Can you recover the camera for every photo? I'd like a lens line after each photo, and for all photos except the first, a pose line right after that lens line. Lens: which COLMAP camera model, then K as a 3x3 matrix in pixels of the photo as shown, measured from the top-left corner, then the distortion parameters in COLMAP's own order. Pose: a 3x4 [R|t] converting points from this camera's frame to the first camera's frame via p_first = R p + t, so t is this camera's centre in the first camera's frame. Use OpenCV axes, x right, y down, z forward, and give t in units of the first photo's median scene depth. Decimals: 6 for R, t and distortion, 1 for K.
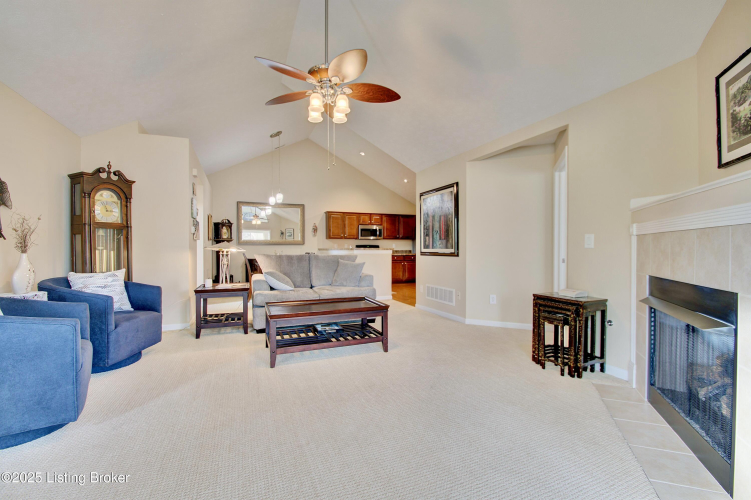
lens RADIAL K [[327.4, 0, 381.1], [0, 327.4, 249.4], [0, 0, 1]] dist [-0.003530, -0.005192]
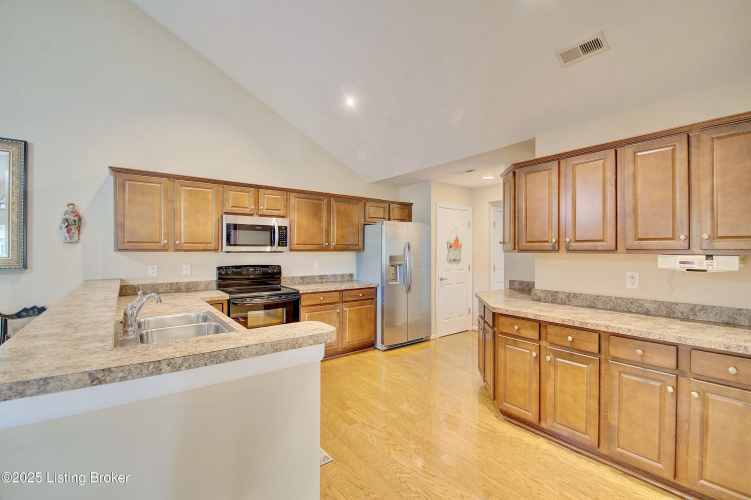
lens RADIAL K [[327.4, 0, 381.4], [0, 327.4, 251.2], [0, 0, 1]] dist [-0.003530, -0.005192]
pose [[0.968284, 0.002502, 0.249841, 0.025643], [-0.002544, 0.999997, -0.000155, -0.058919], [-0.249841, -0.000485, 0.968287, 1.074196]]
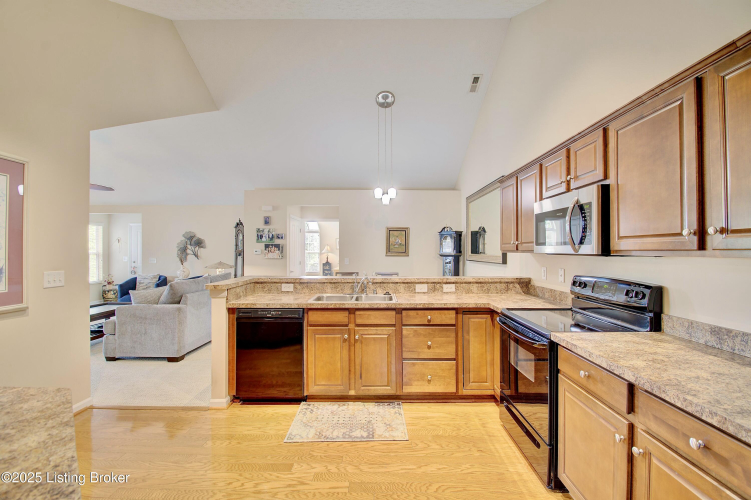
lens RADIAL K [[327.4, 0, 375.8], [0, 327.4, 249.5], [0, 0, 1]] dist [-0.003530, -0.005192]
pose [[-0.410973, 0.000030, -0.911647, 0.408718], [0.000646, 1.000000, -0.000258, -0.062068], [0.911647, -0.000695, -0.410973, 1.754527]]
